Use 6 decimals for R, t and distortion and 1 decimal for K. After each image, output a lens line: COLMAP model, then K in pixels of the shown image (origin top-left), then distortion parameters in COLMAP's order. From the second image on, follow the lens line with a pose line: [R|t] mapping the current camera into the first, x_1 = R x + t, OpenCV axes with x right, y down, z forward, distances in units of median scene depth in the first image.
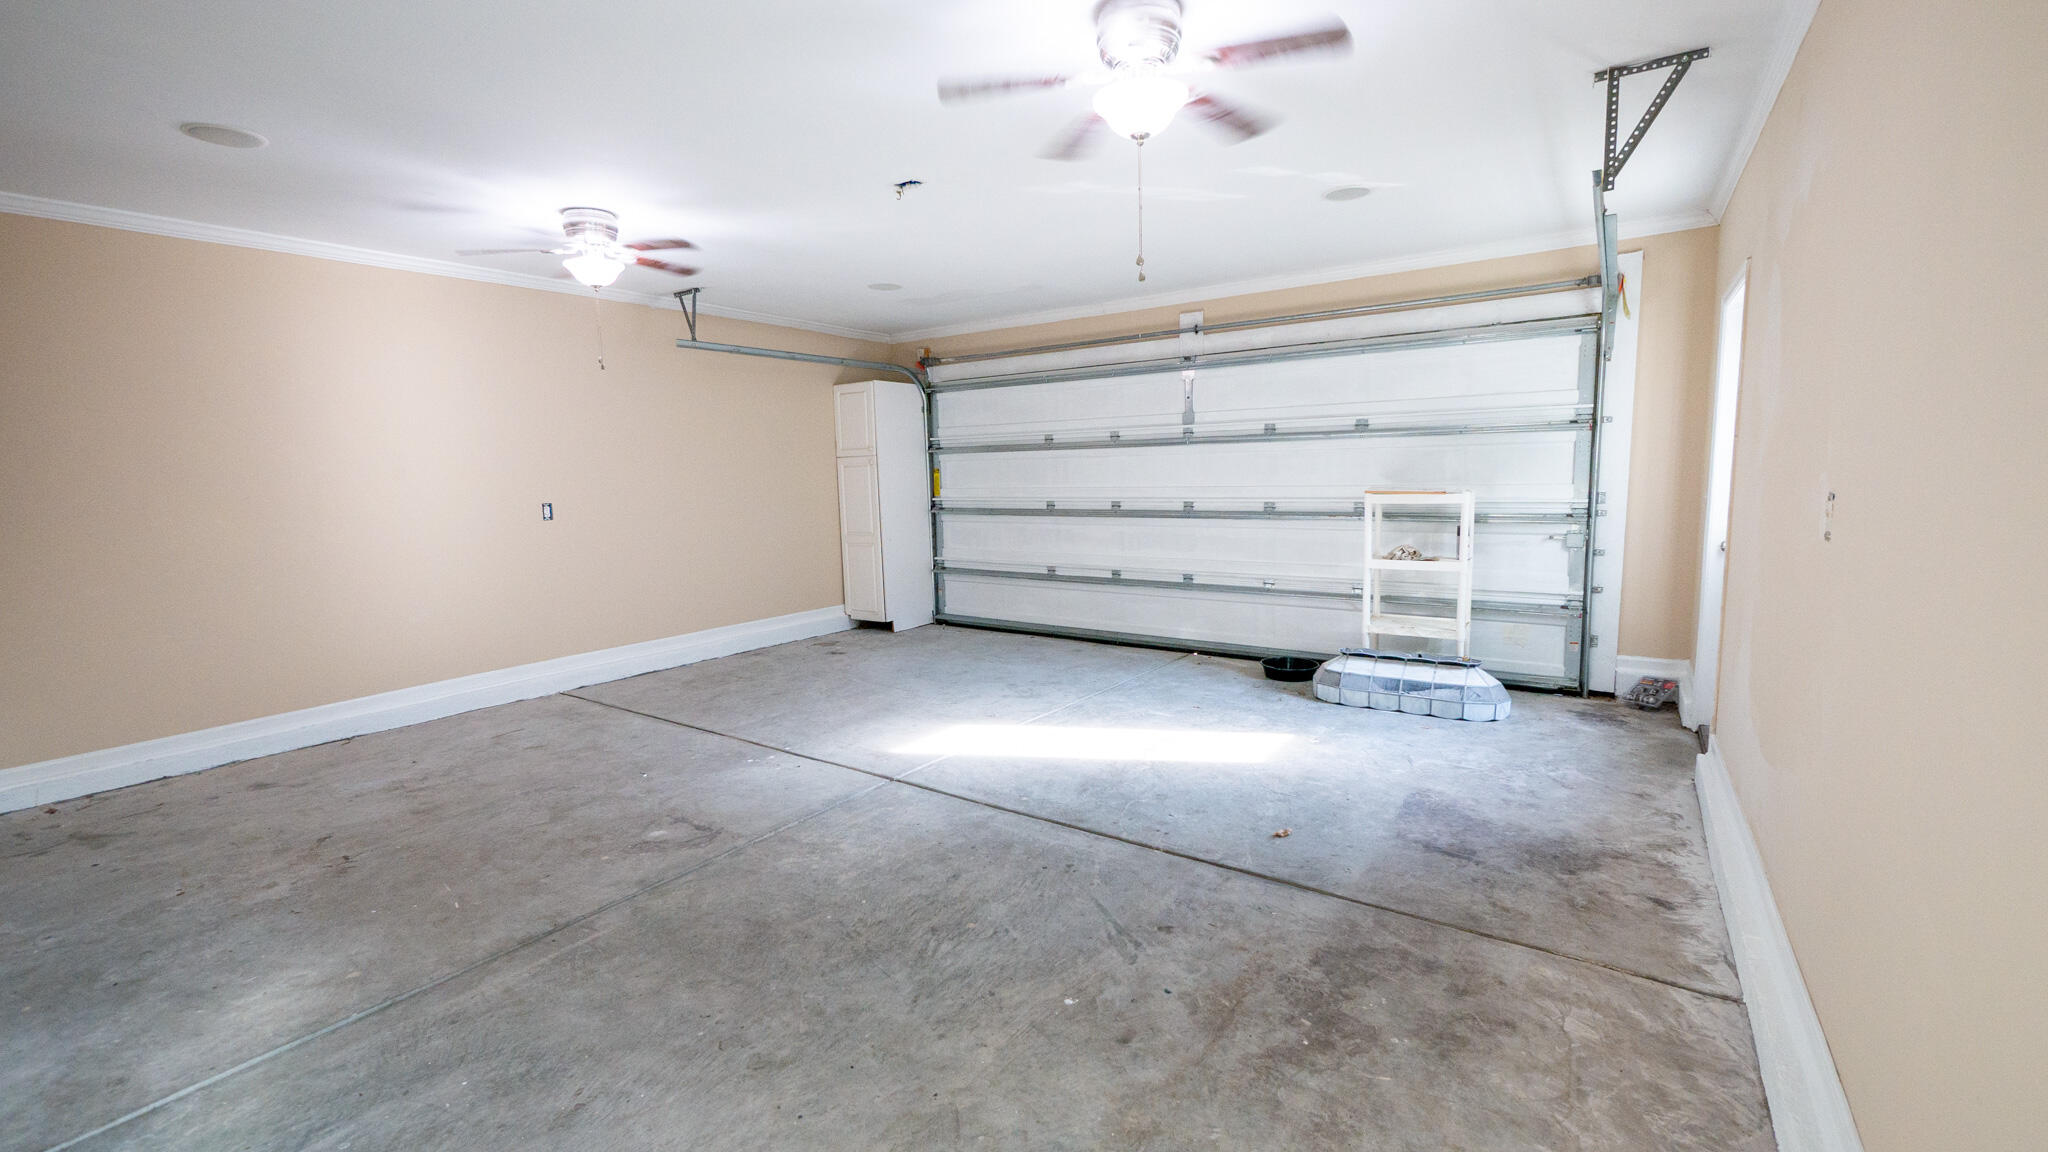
lens RADIAL K [[839.8, 0, 1026.2], [0, 839.8, 575.2], [0, 0, 1]] dist [-0.005682, -0.000066]
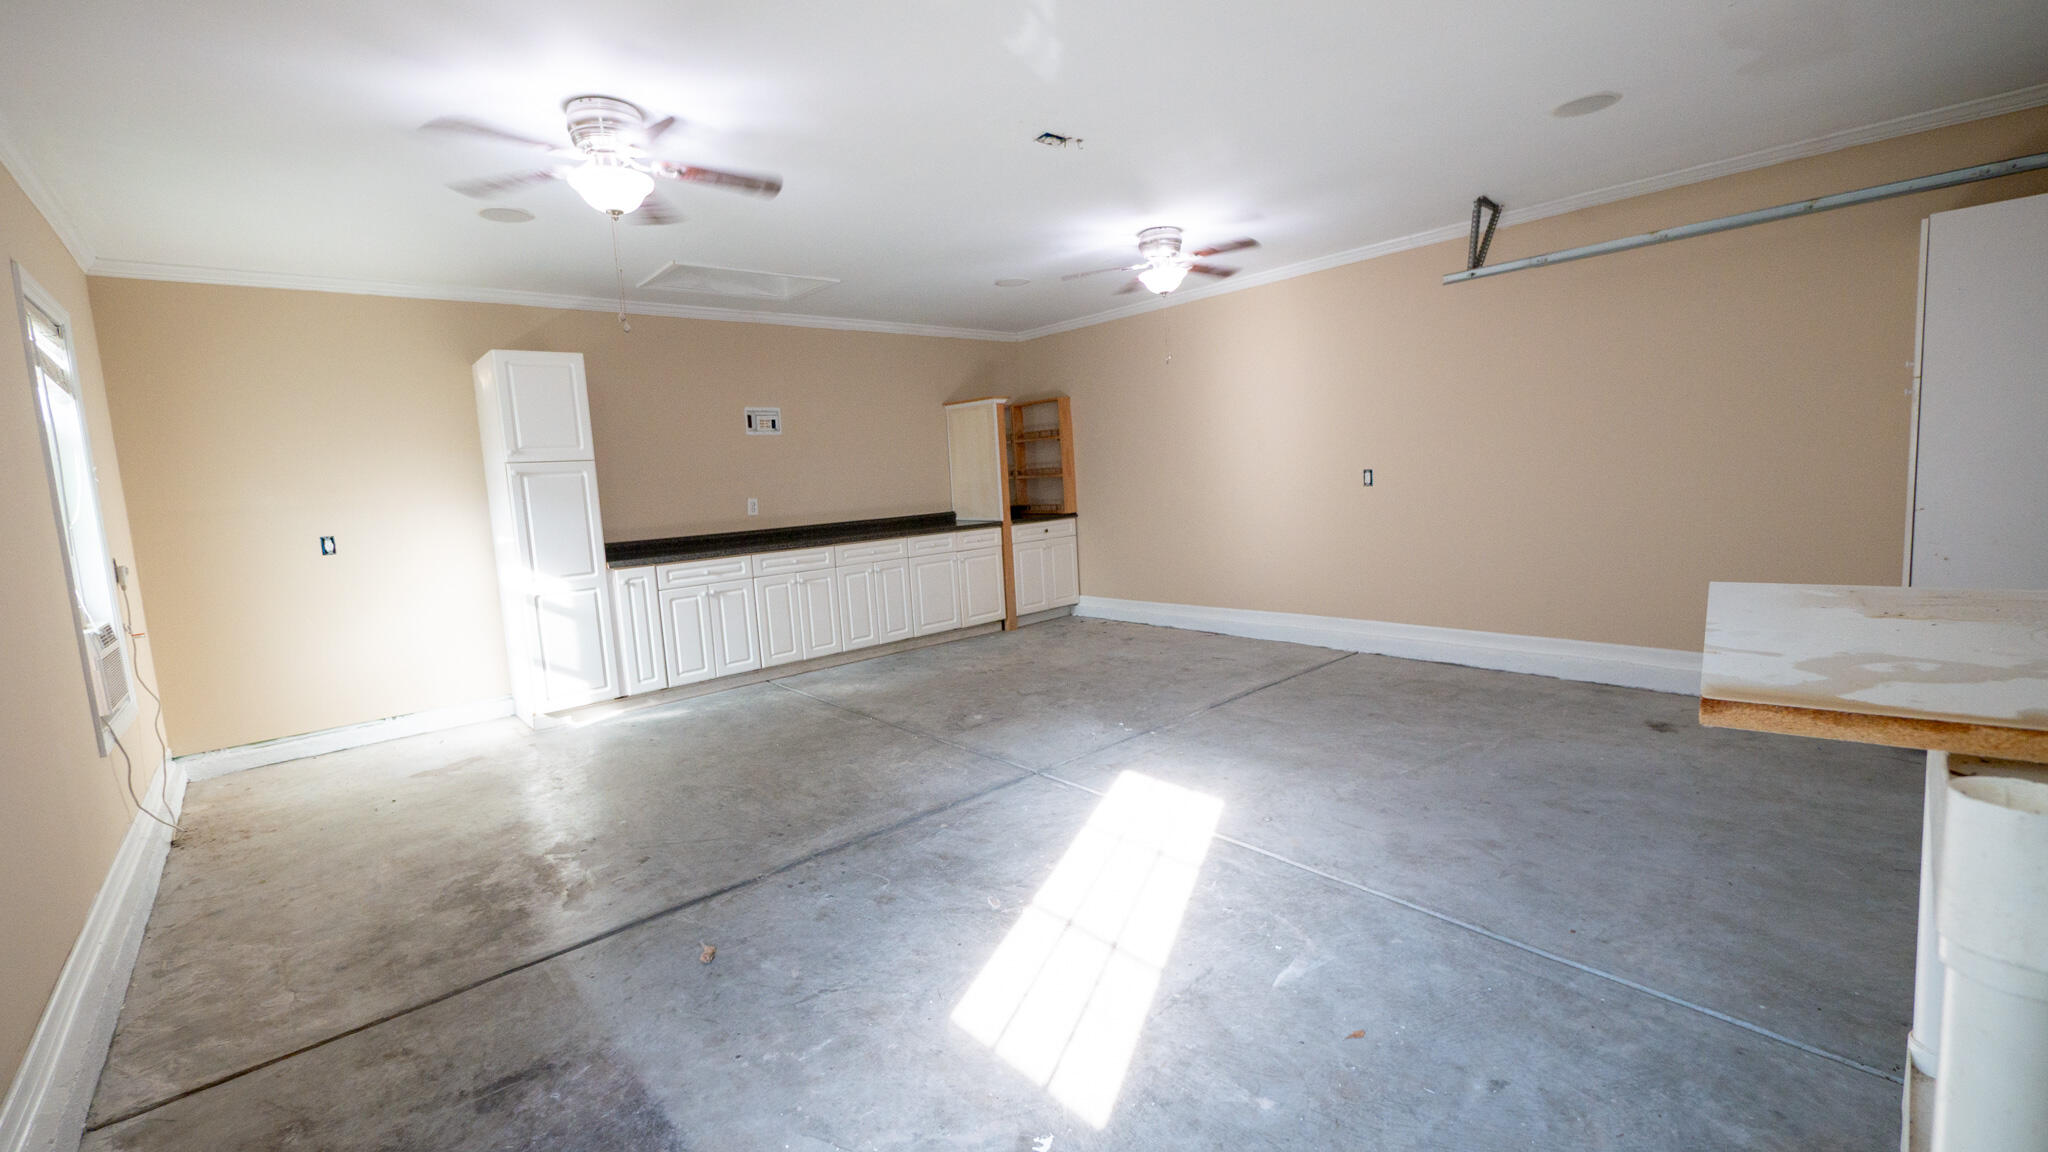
lens RADIAL K [[839.8, 0, 1024.8], [0, 839.8, 569.5], [0, 0, 1]] dist [-0.005682, -0.000066]
pose [[-0.226388, 0.147283, -0.962838, 0.938364], [-0.058126, 0.984697, 0.164293, -0.194578], [0.972301, 0.093160, -0.214363, 1.417645]]
